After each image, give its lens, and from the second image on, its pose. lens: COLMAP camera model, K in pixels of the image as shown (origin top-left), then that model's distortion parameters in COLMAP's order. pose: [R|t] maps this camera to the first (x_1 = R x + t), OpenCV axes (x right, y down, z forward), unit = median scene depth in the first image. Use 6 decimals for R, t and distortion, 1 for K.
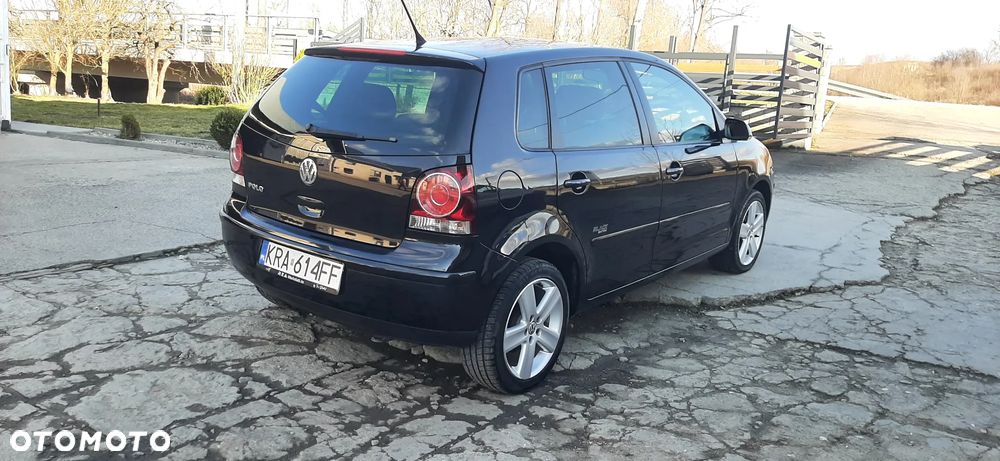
lens RADIAL K [[775.7, 0, 514.7], [0, 775.7, 211.9], [0, 0, 1]] dist [0.081482, -0.155146]
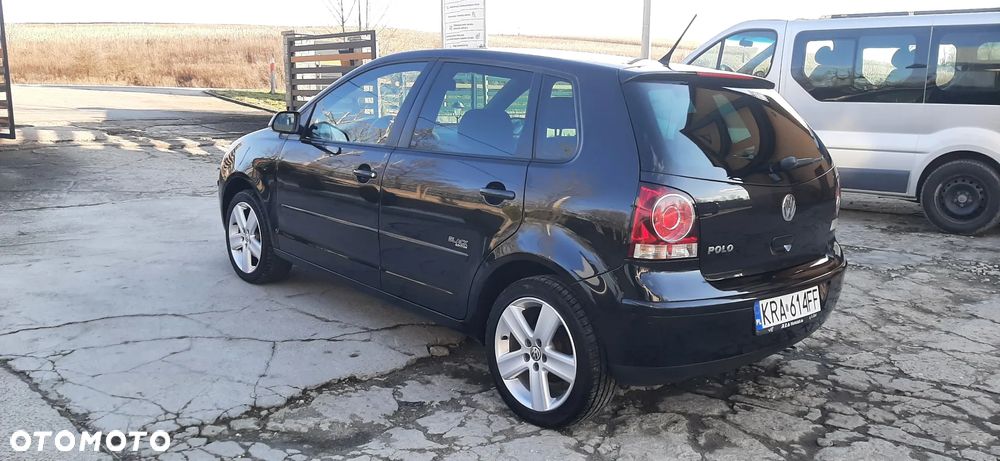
lens RADIAL K [[775.7, 0, 491.4], [0, 775.7, 230.1], [0, 0, 1]] dist [0.081482, -0.155146]
pose [[0.188210, -0.223297, 0.956408, -1.181451], [0.158209, 0.967986, 0.194866, -0.253946], [-0.969302, 0.114637, 0.217513, 1.094024]]
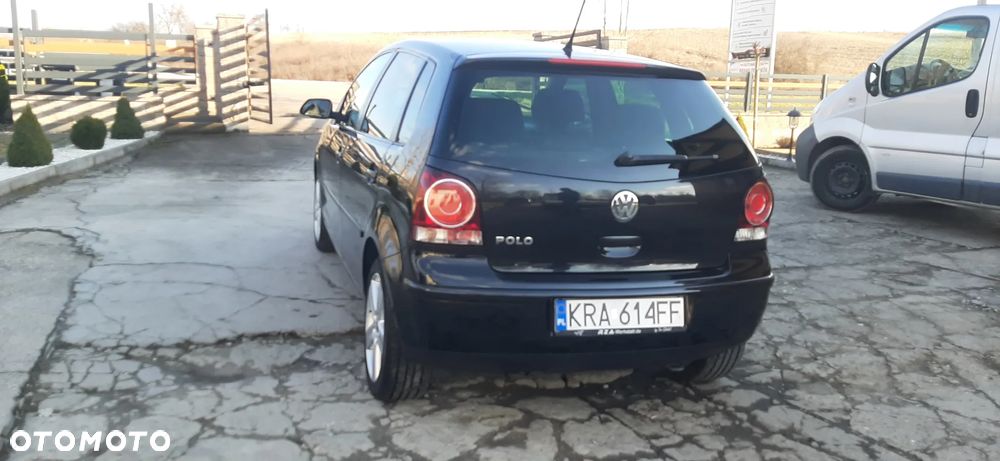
lens RADIAL K [[775.7, 0, 484.8], [0, 775.7, 214.5], [0, 0, 1]] dist [0.081482, -0.155146]
pose [[0.585709, -0.171711, 0.792124, -0.997687], [0.141623, 0.983948, 0.108575, -0.152729], [-0.798052, 0.048589, 0.600626, 0.576021]]
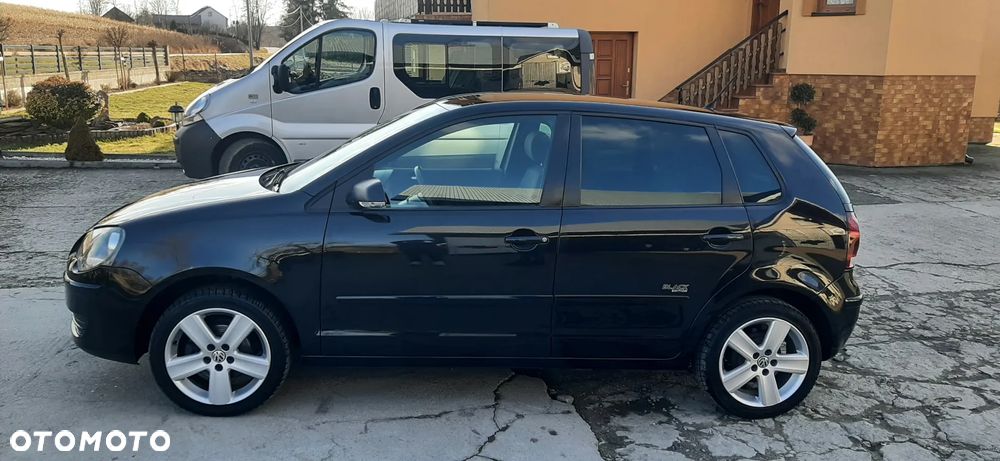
lens RADIAL K [[775.7, 0, 499.4], [0, 775.7, 231.8], [0, 0, 1]] dist [0.081482, -0.155146]
pose [[-0.685618, -0.225399, 0.692187, -0.814030], [0.061015, 0.929718, 0.363184, -0.525241], [-0.725400, 0.291239, -0.623679, 2.154973]]
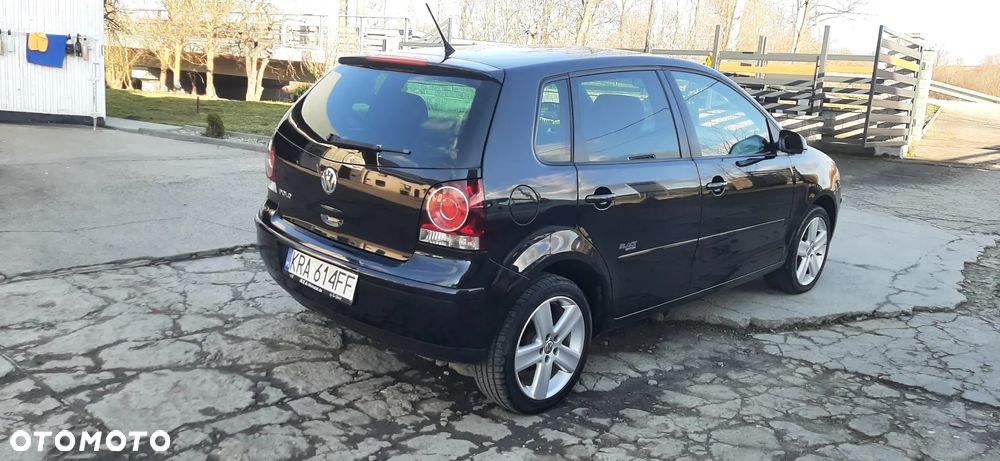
lens RADIAL K [[775.7, 0, 509.3], [0, 775.7, 212.6], [0, 0, 1]] dist [0.081482, -0.155146]
pose [[0.992007, 0.028532, -0.122915, 0.086980], [-0.028126, 0.999592, 0.005035, -0.022123], [0.123008, -0.001537, 0.992404, 0.028520]]
